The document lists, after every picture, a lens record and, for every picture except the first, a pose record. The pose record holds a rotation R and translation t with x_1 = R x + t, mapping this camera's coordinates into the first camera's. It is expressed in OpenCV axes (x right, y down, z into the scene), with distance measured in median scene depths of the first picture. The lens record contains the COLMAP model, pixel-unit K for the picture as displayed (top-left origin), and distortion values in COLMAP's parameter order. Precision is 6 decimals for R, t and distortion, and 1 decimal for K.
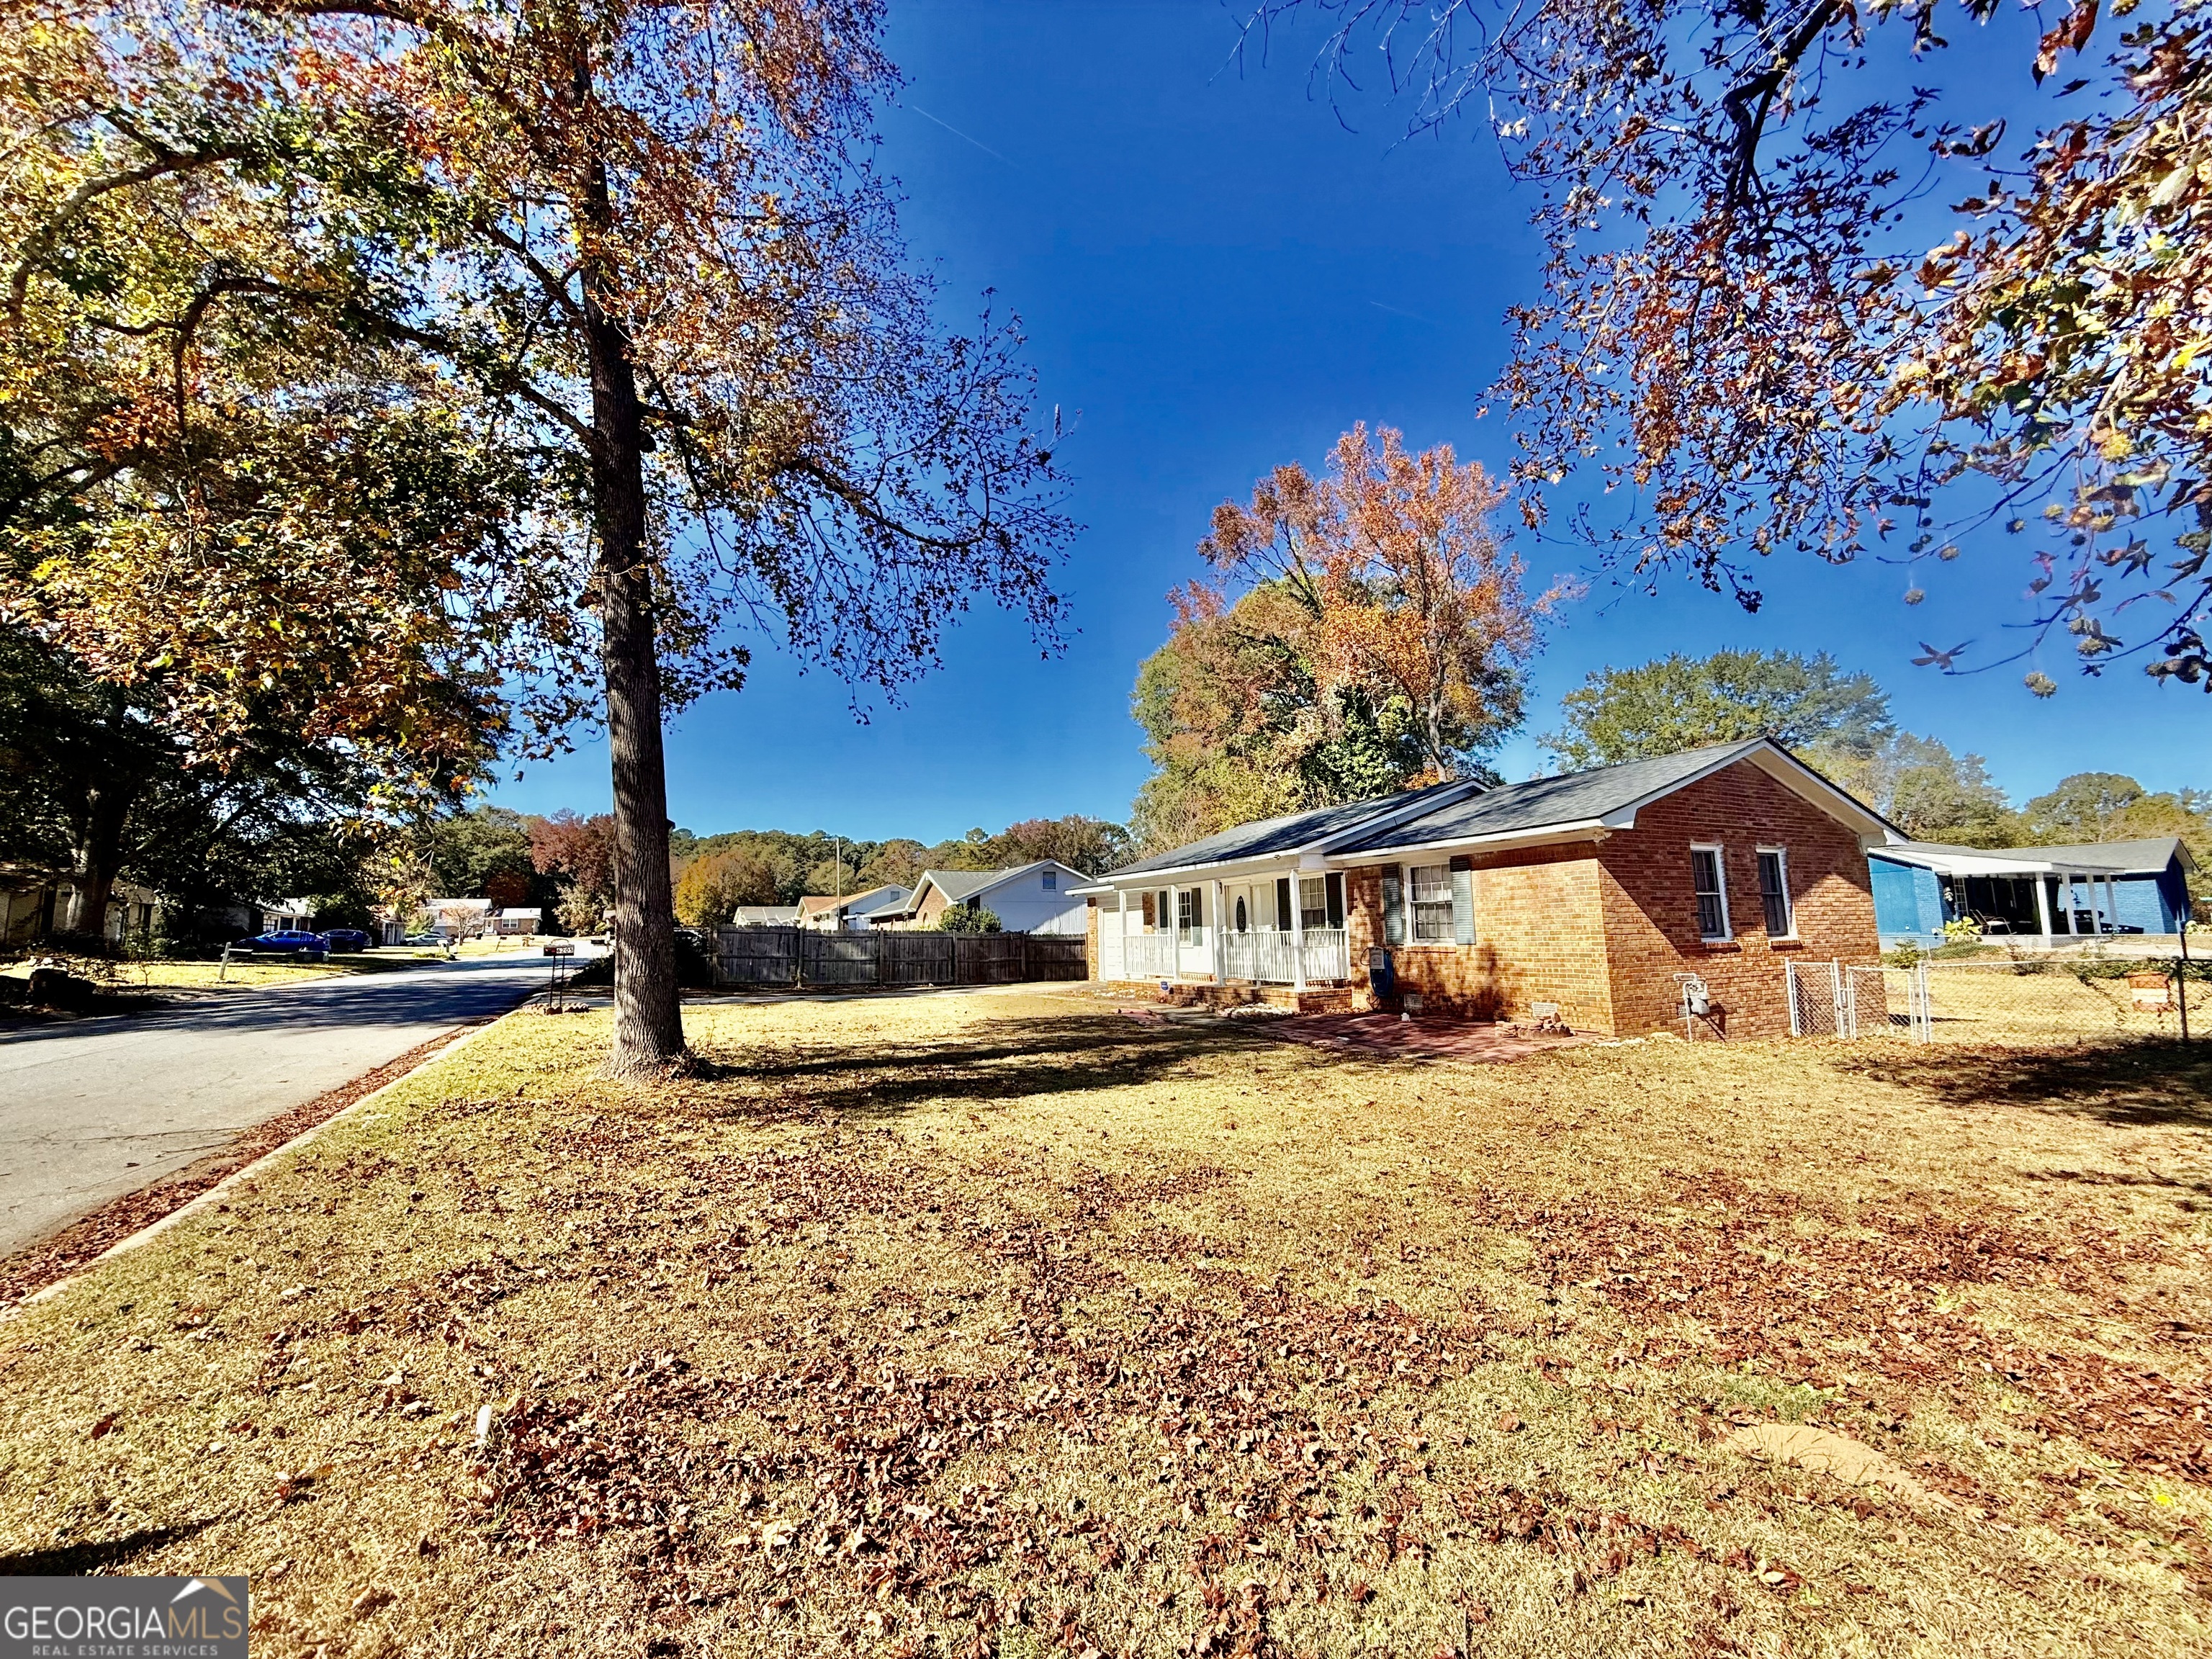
lens RADIAL K [[882.5, 0, 1098.0], [0, 882.5, 827.8], [0, 0, 1]] dist [-0.000917, 0.000598]
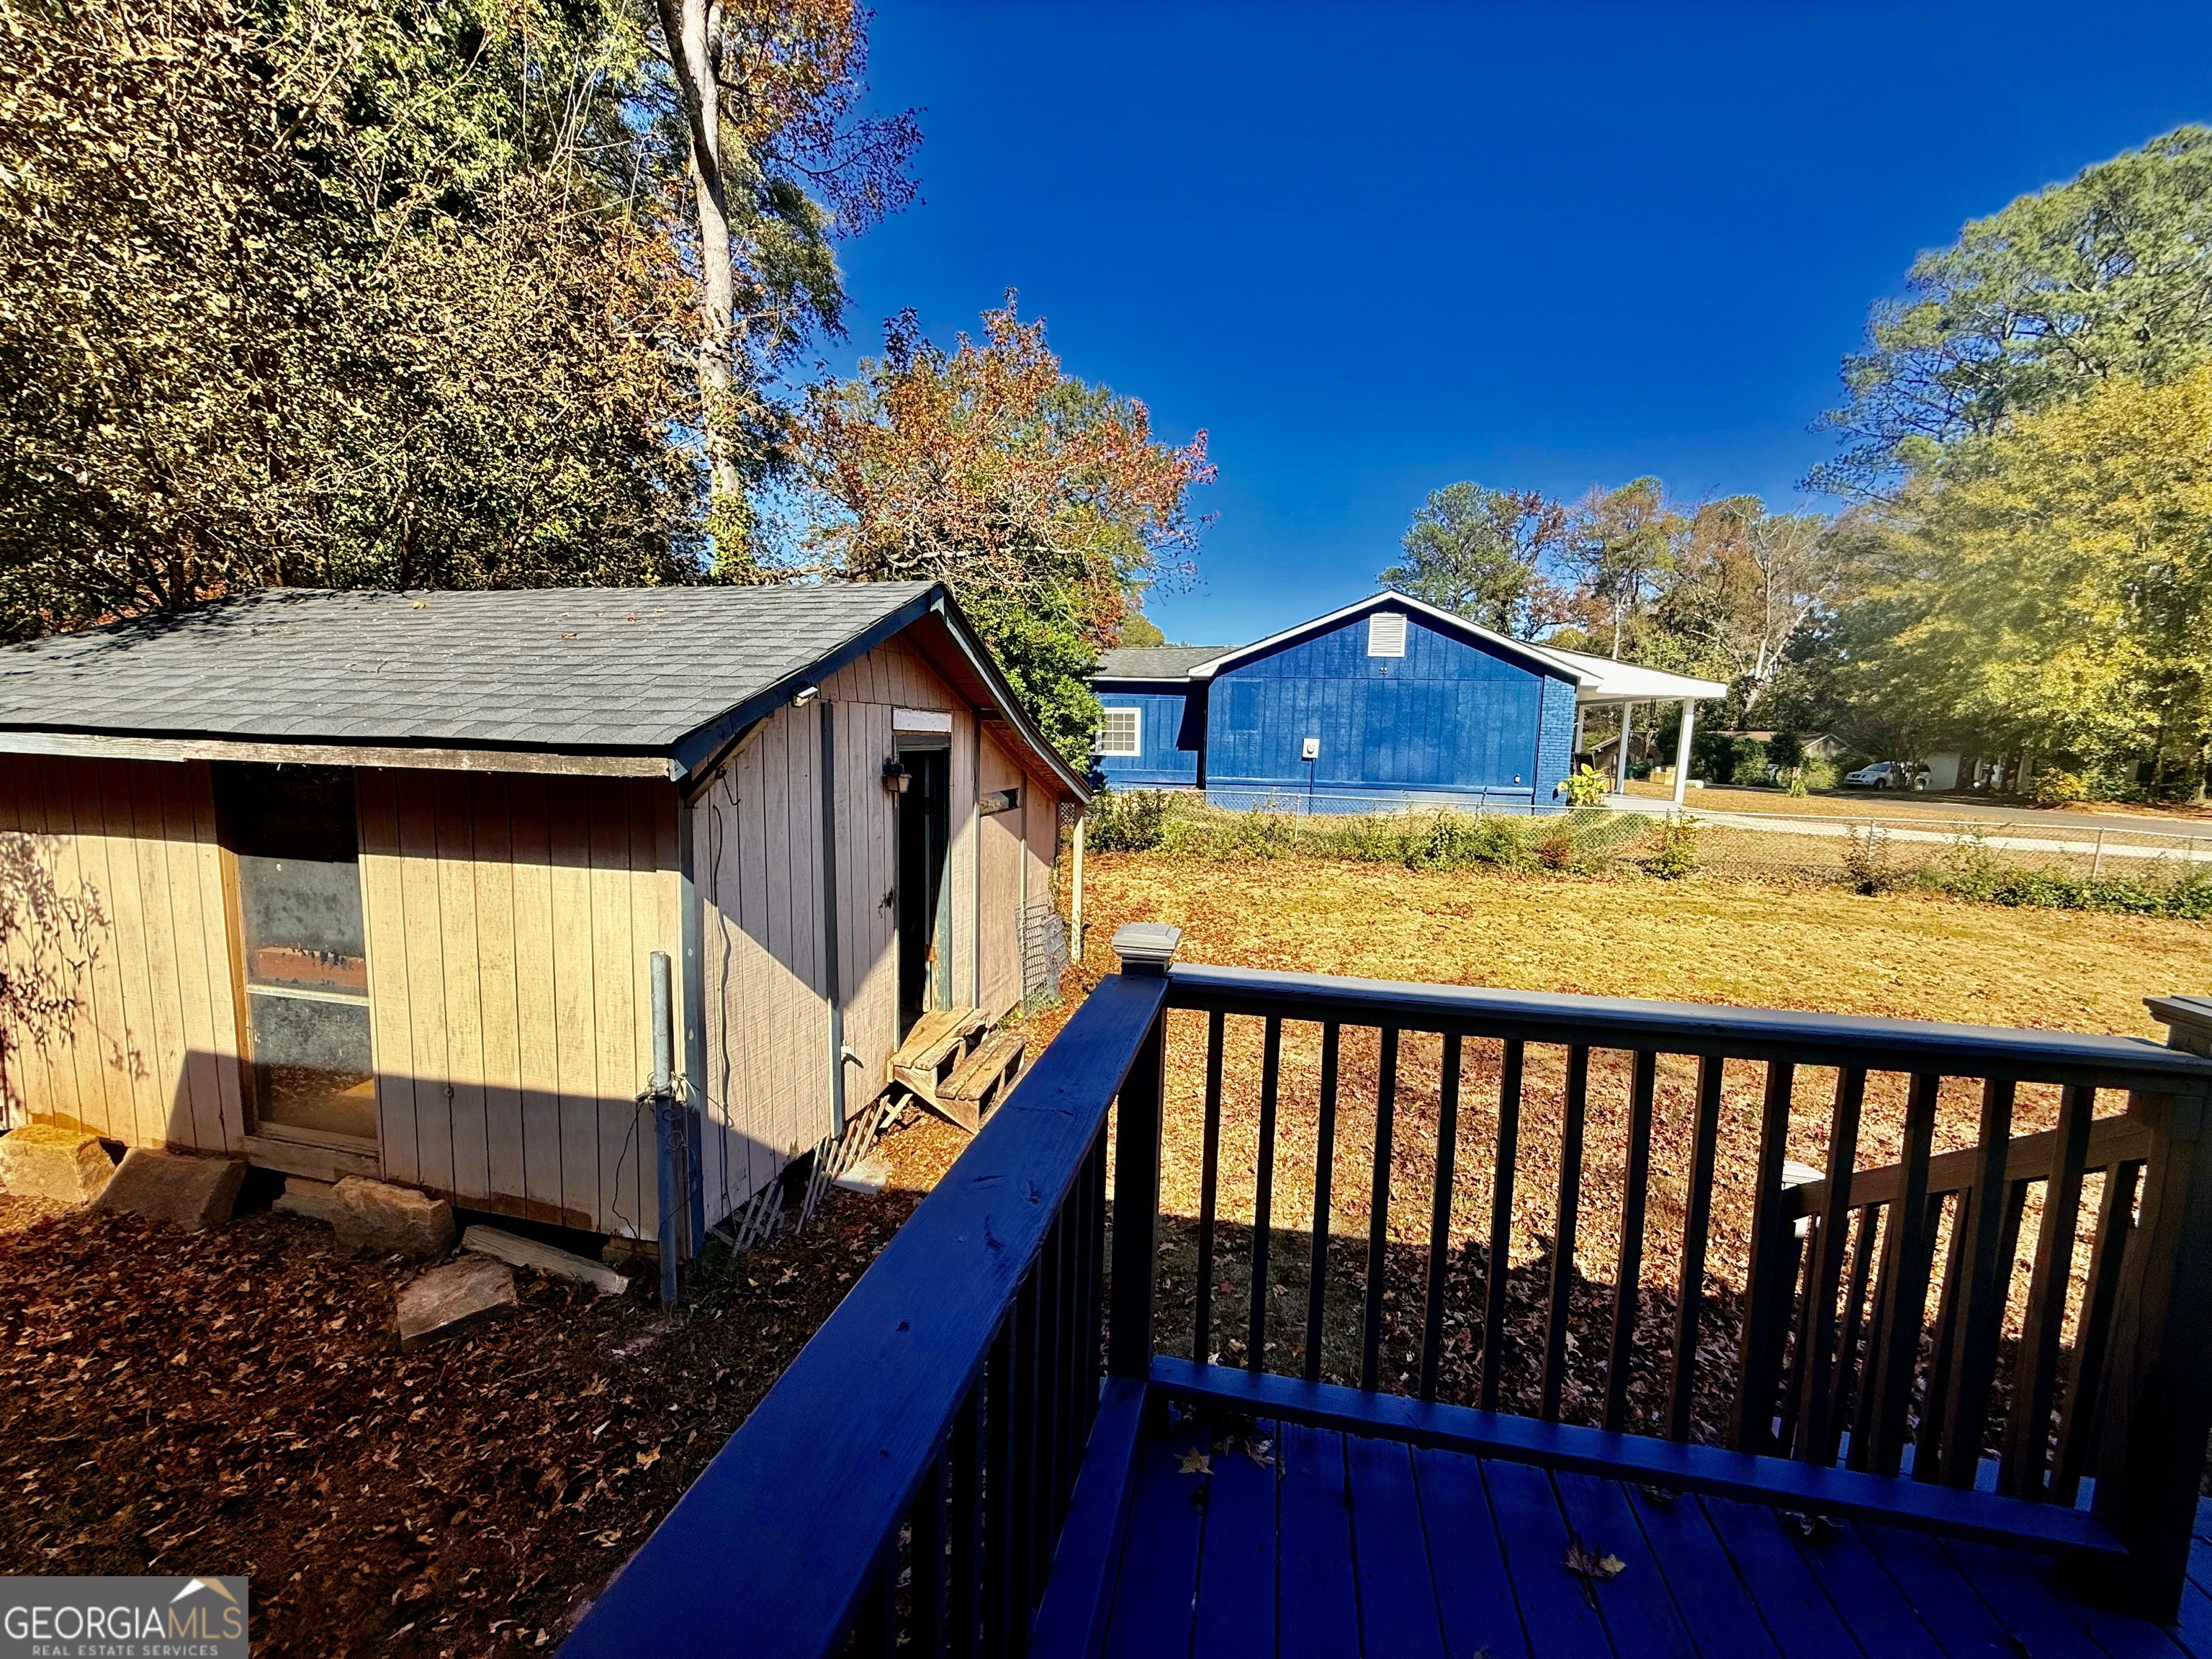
lens RADIAL K [[882.5, 0, 1100.7], [0, 882.5, 829.0], [0, 0, 1]] dist [-0.000917, 0.000598]
pose [[0.627341, -0.045589, 0.777409, 0.270940], [-0.137726, 0.976053, 0.168378, 0.080239], [-0.766469, -0.212700, 0.606039, 0.800818]]
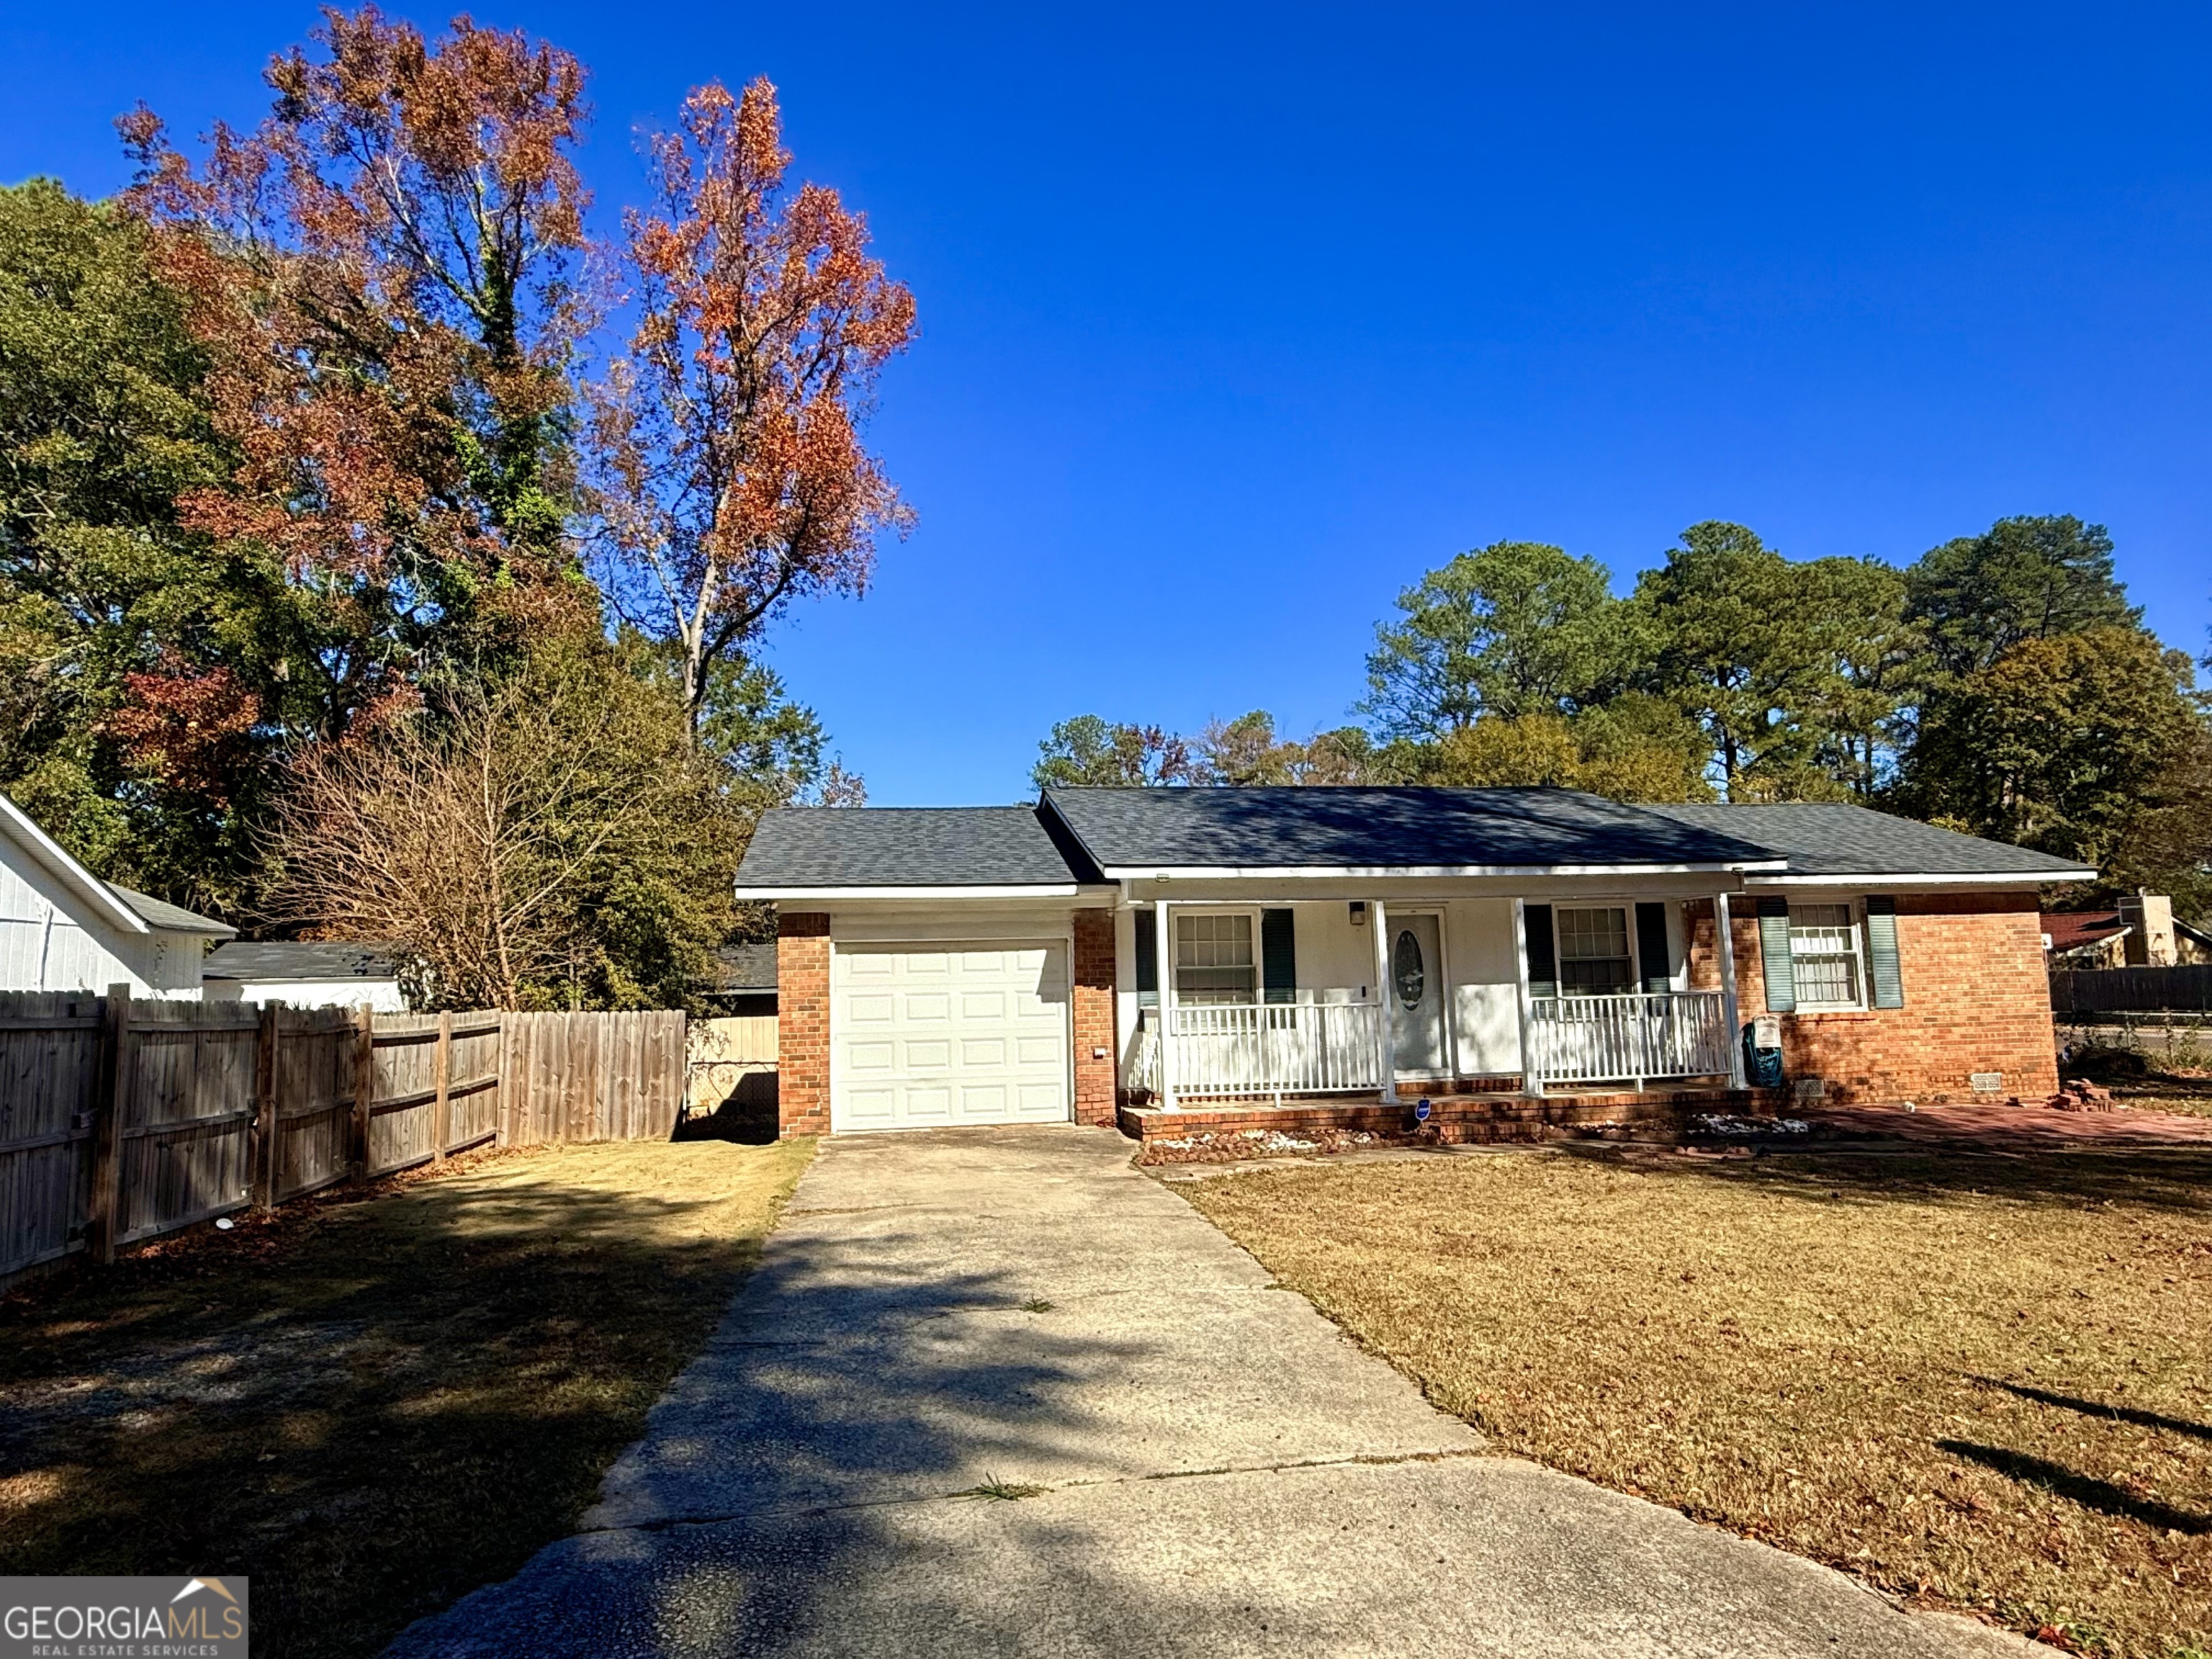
lens RADIAL K [[1363.1, 0, 1108.8], [0, 1363.1, 826.4], [0, 0, 1]] dist [-0.006447, 0.014418]
pose [[0.300605, 0.129485, 0.944918, -0.412348], [-0.097920, 0.989696, -0.104470, 0.071654], [-0.948709, -0.061123, 0.310187, 0.555444]]
